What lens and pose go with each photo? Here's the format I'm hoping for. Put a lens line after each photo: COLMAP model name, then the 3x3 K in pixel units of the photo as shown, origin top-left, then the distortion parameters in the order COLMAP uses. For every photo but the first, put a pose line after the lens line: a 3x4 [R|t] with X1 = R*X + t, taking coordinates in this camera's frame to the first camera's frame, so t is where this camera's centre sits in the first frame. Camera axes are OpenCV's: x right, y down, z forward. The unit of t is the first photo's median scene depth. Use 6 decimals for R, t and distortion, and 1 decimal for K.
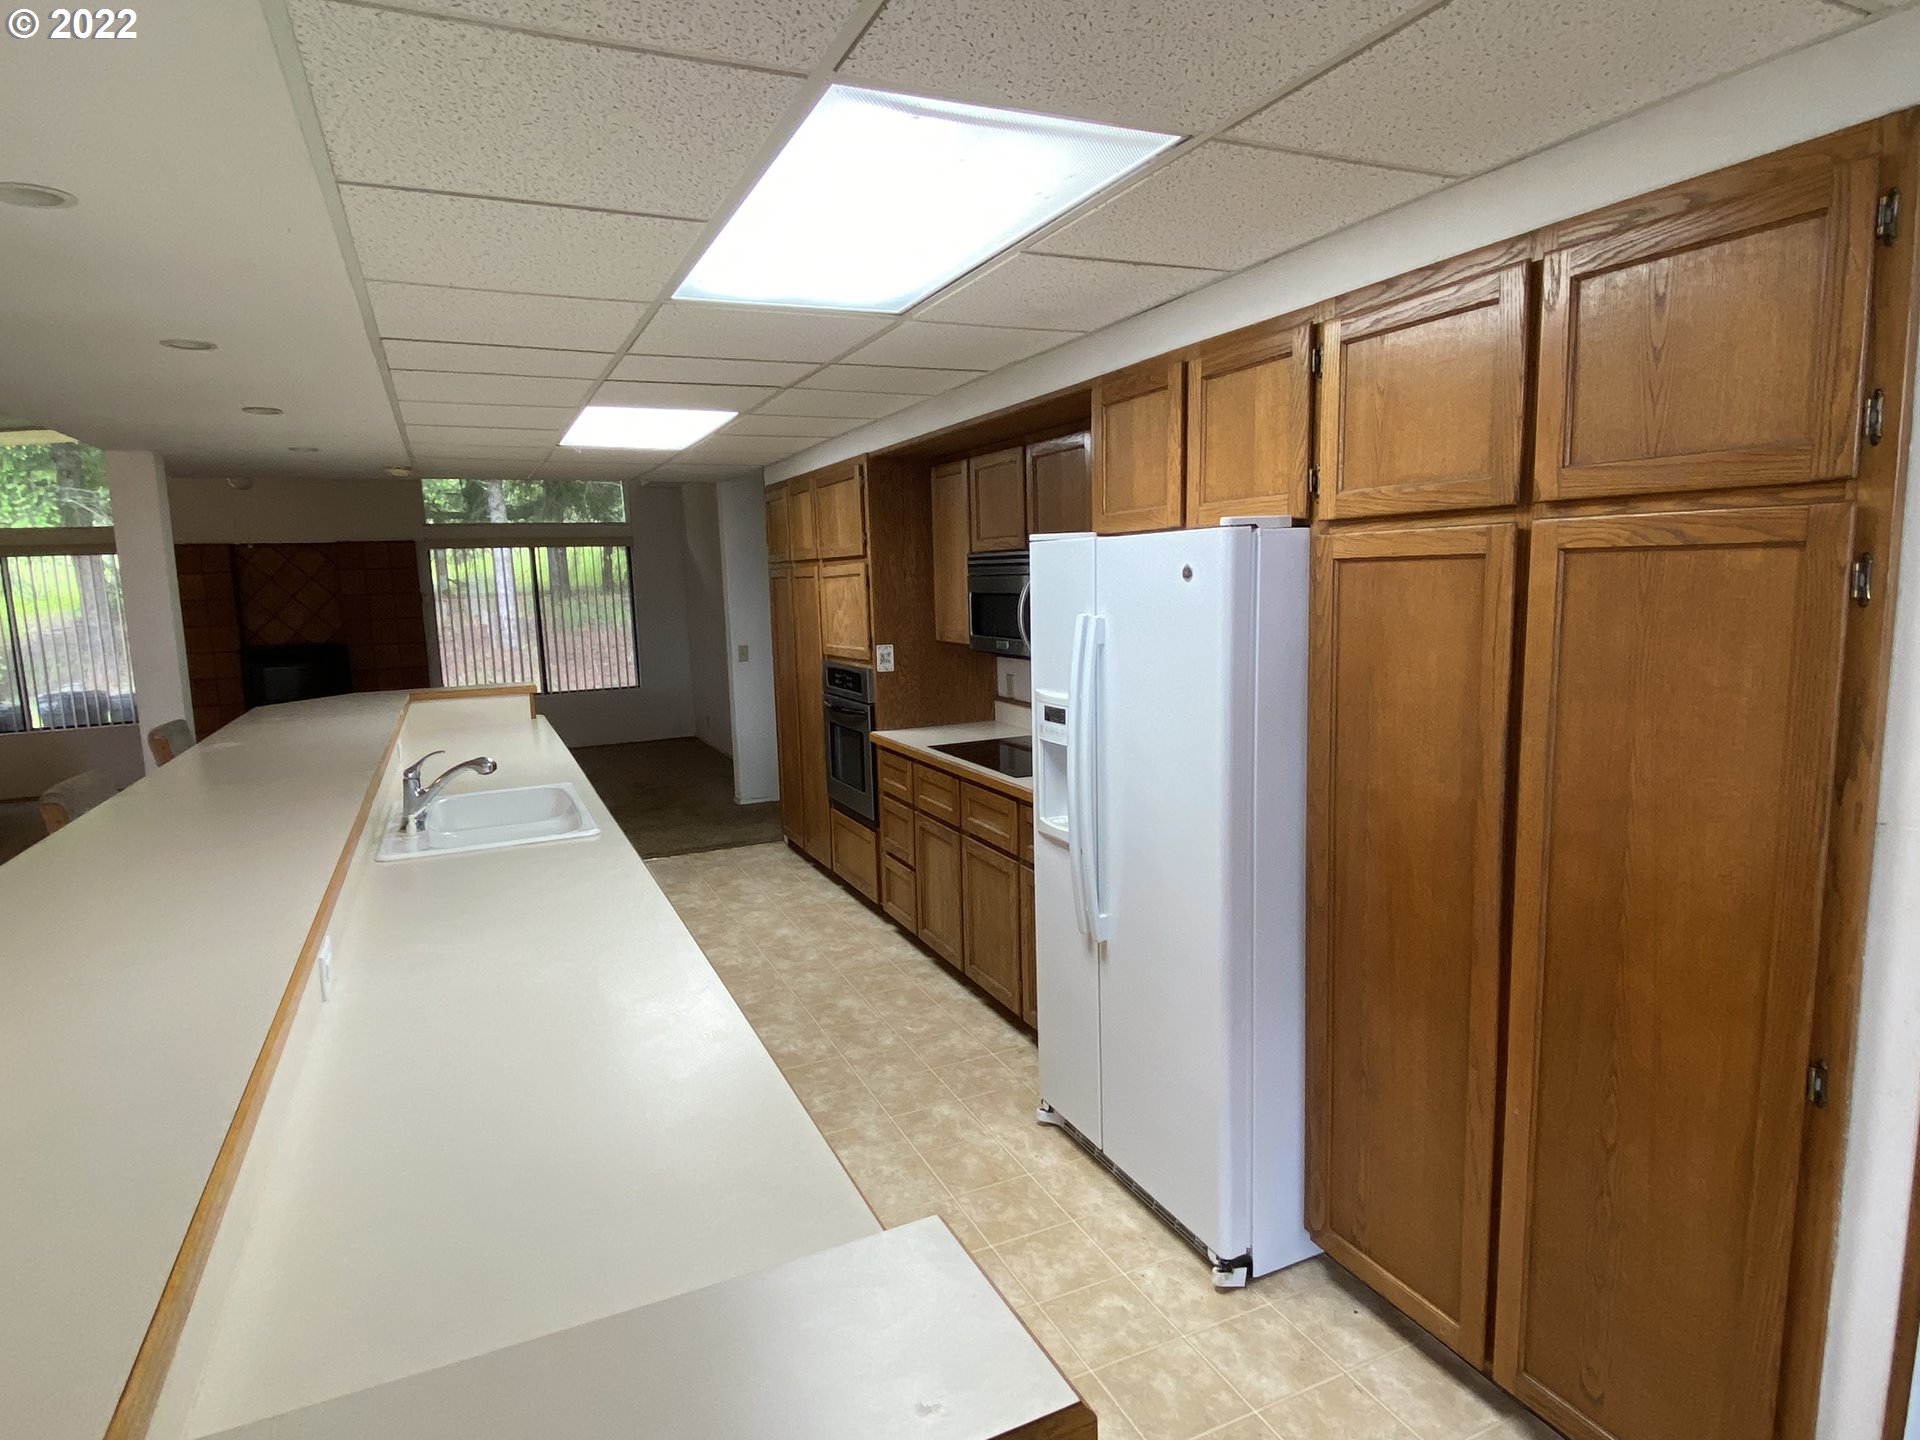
lens RADIAL K [[1043.6, 0, 960.0], [0, 1043.6, 720.0], [0, 0, 1]] dist [0.001988, -0.000546]
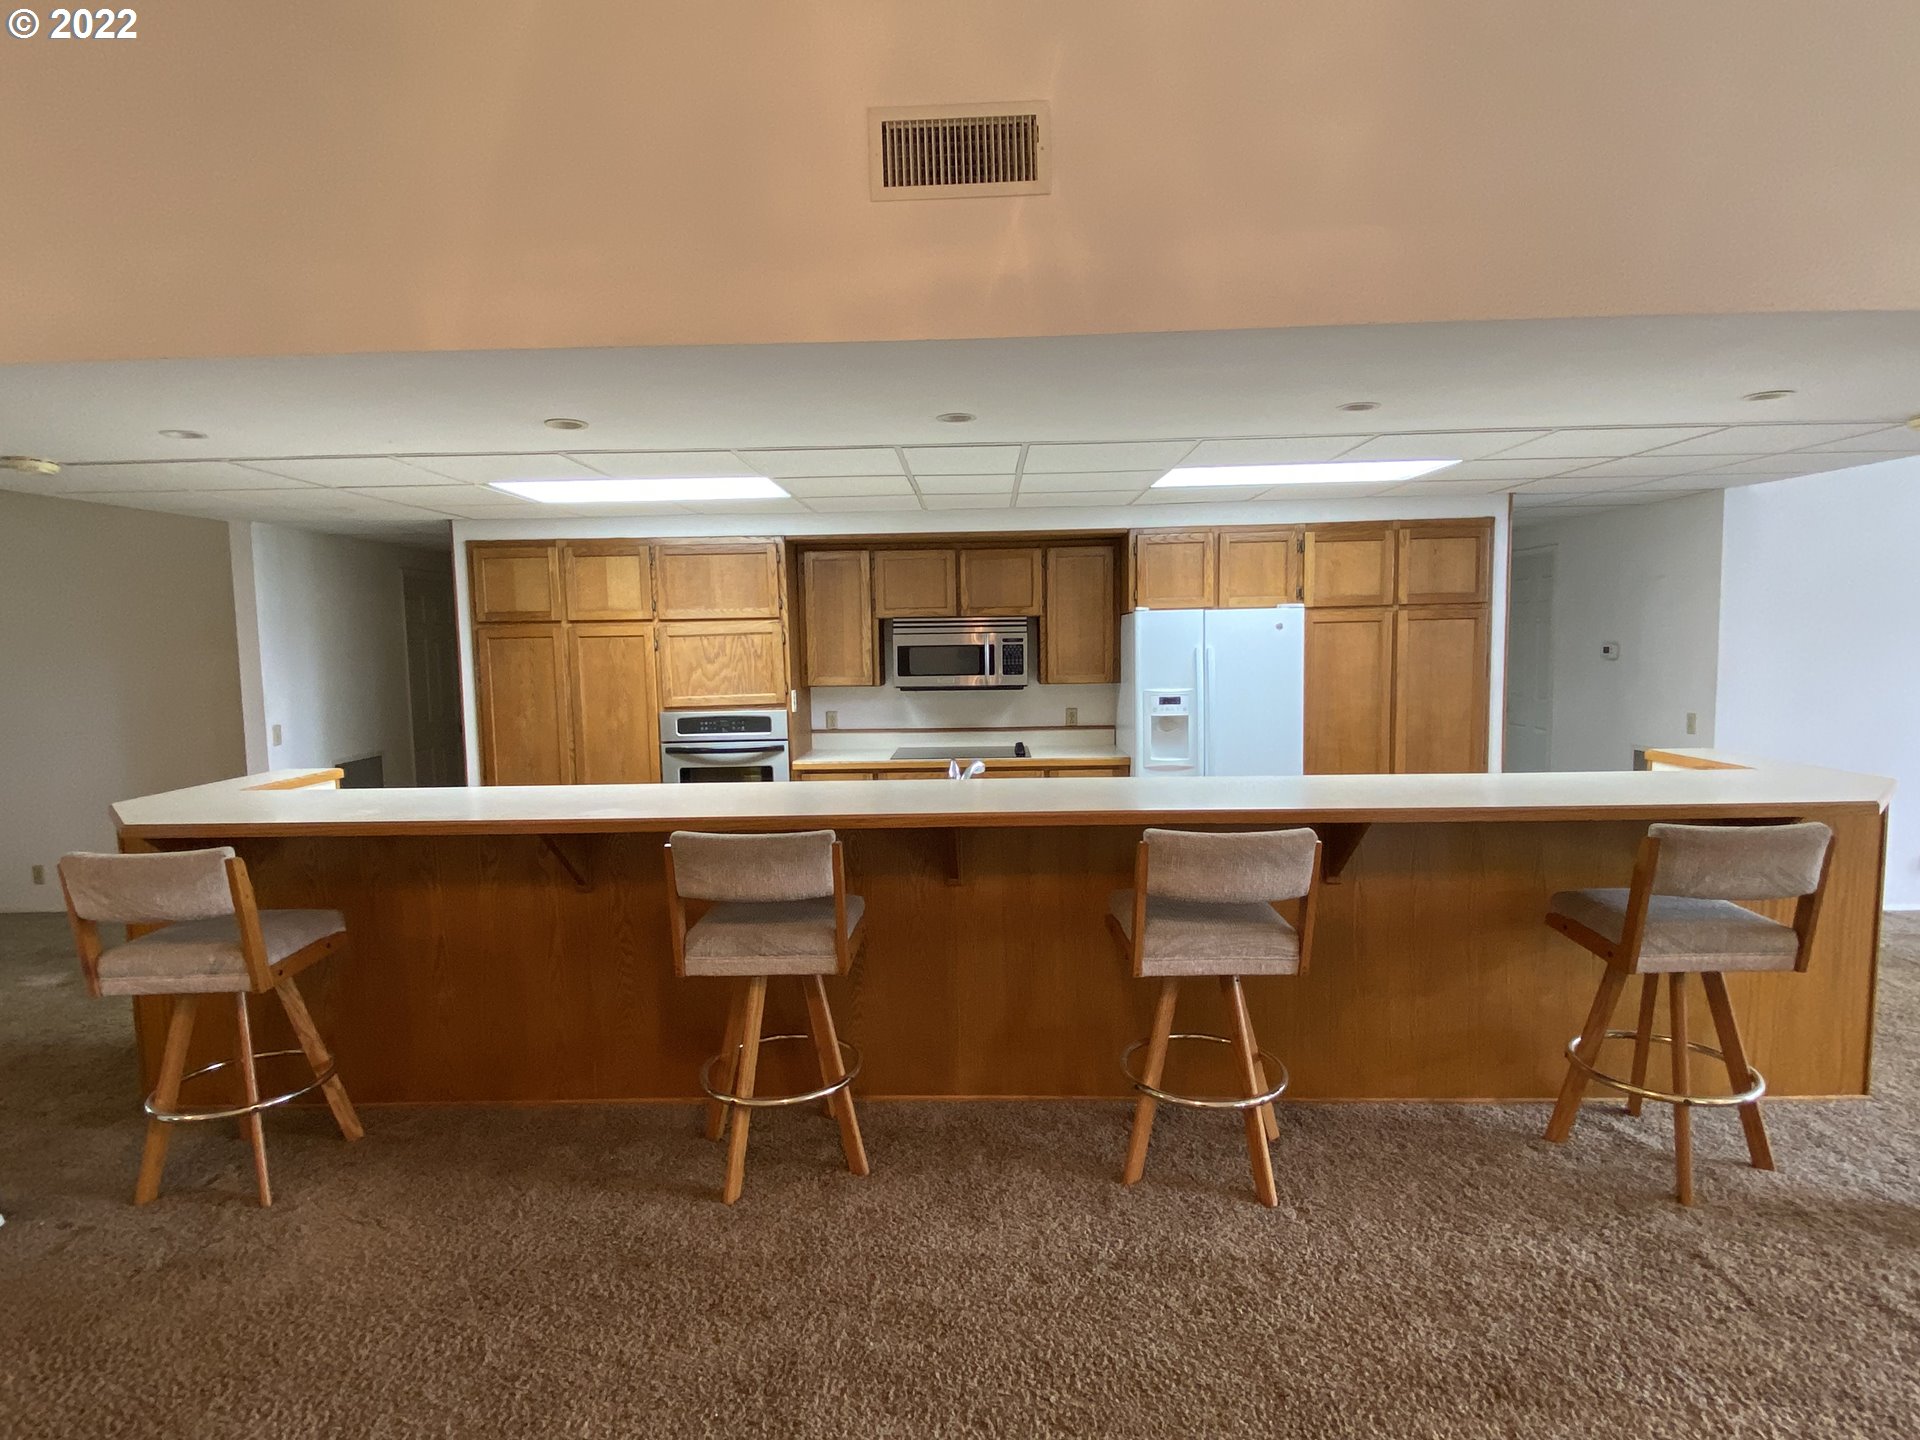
lens RADIAL K [[1074.0, 0, 958.1], [0, 1074.0, 688.9], [0, 0, 1]] dist [0.047496, -0.061233]
pose [[0.477683, -0.030215, 0.878013, -1.834142], [0.128090, 0.991124, -0.035579, -0.005503], [-0.869144, 0.129460, 0.477313, 0.382784]]
